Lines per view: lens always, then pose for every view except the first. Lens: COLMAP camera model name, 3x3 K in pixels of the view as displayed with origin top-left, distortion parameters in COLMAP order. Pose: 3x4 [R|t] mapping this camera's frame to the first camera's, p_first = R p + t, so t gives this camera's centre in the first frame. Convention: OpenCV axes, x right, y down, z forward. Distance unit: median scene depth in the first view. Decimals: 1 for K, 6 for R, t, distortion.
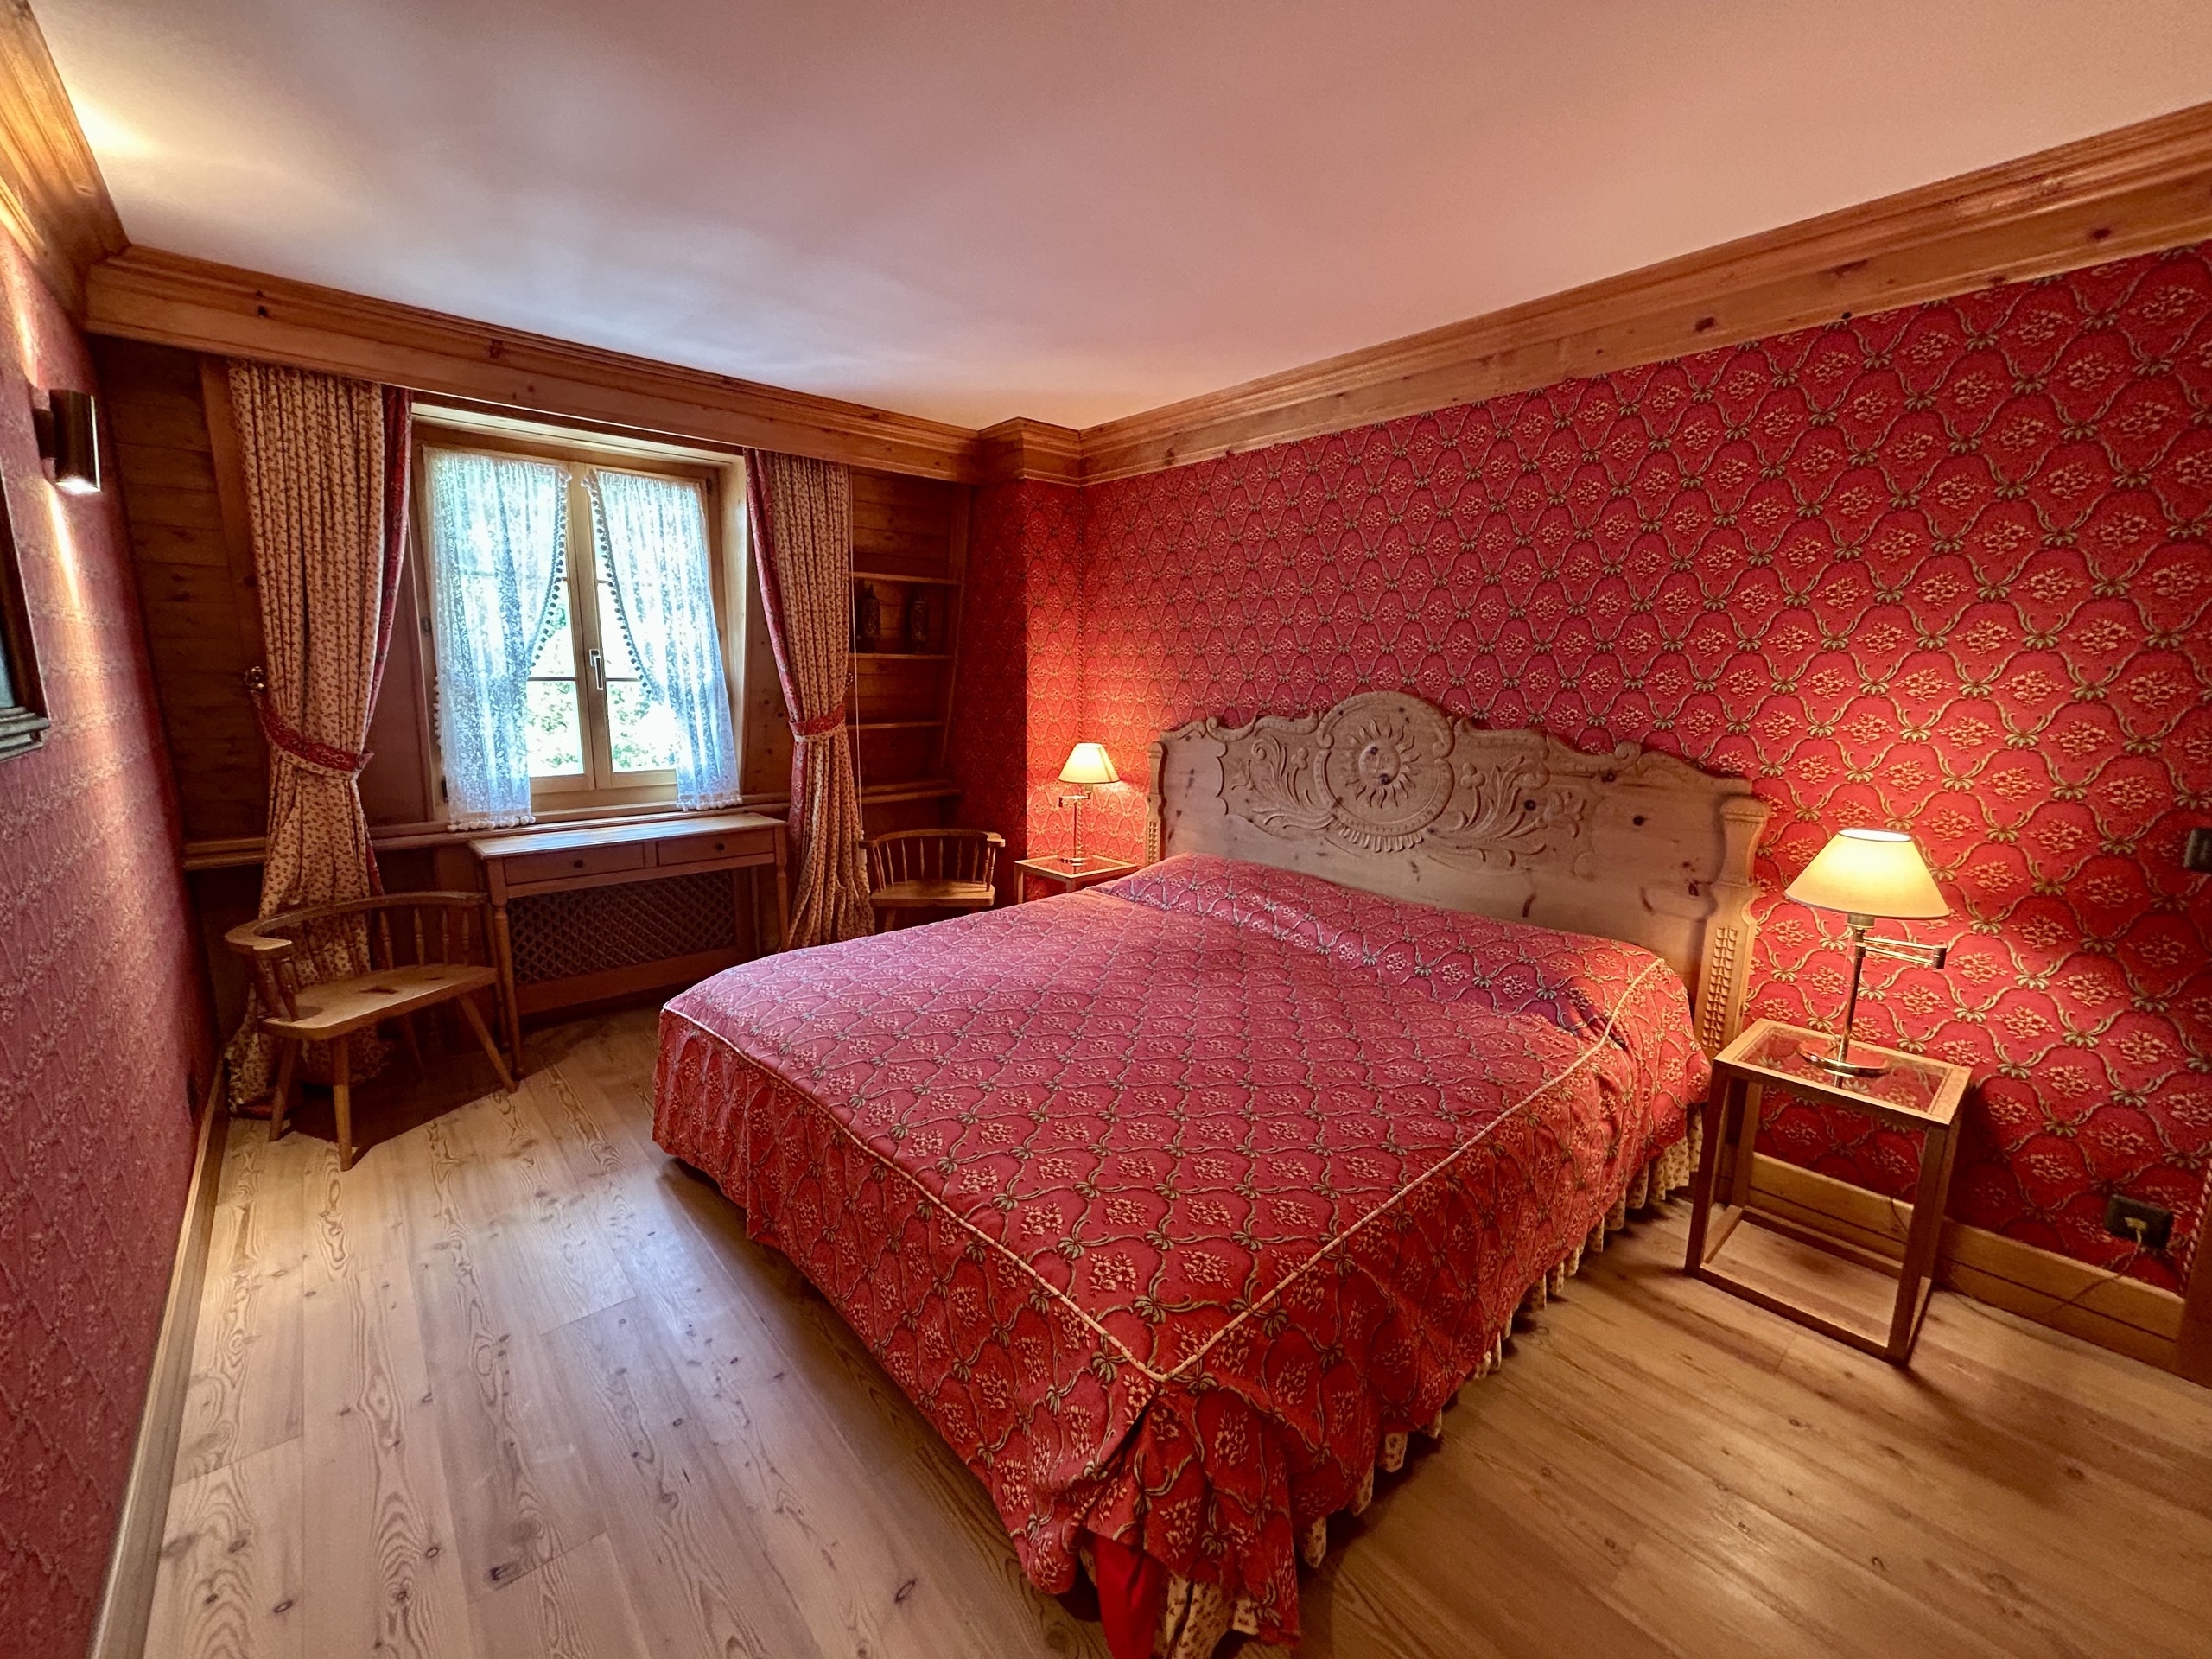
lens RADIAL K [[900.4, 0, 1093.4], [0, 900.4, 827.0], [0, 0, 1]] dist [0.001899, -0.001057]
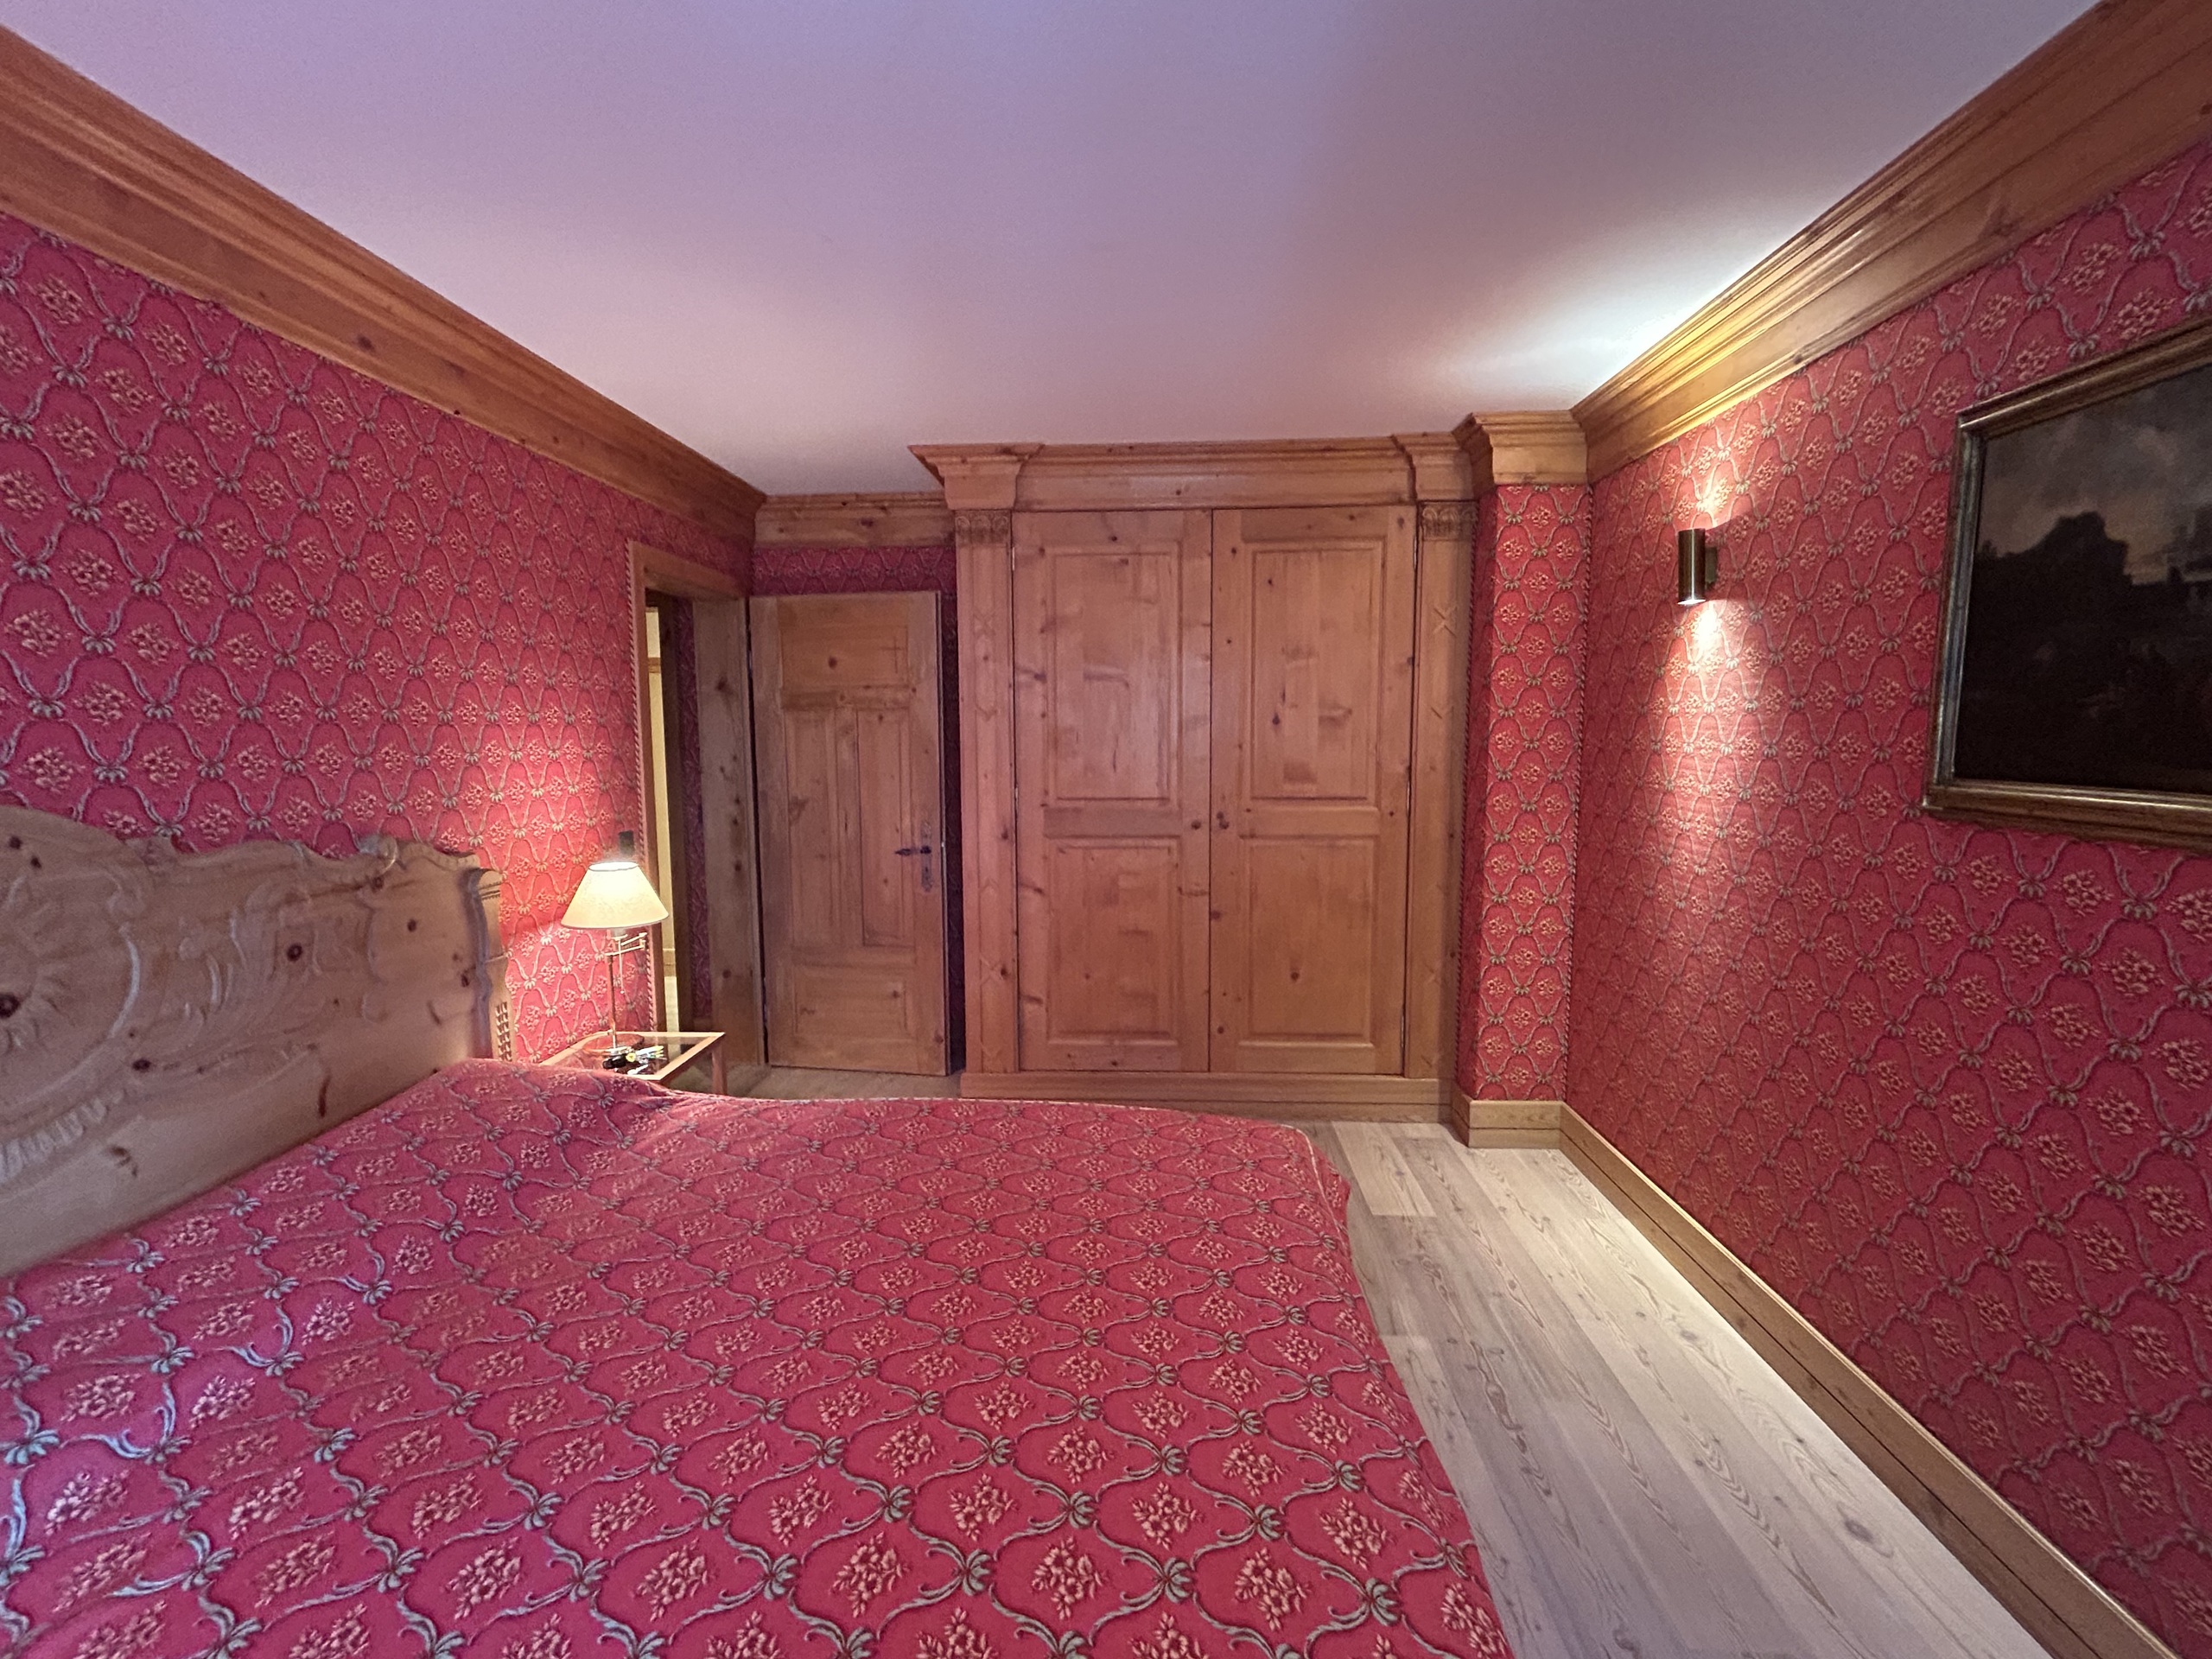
lens RADIAL K [[962.9, 0, 1096.2], [0, 962.9, 826.9], [0, 0, 1]] dist [0.000185, 0.000000]
pose [[-0.710936, -0.072963, 0.699462, -0.442780], [0.122246, 0.966640, 0.225085, -0.215394], [-0.692550, 0.245527, -0.678300, 1.142934]]
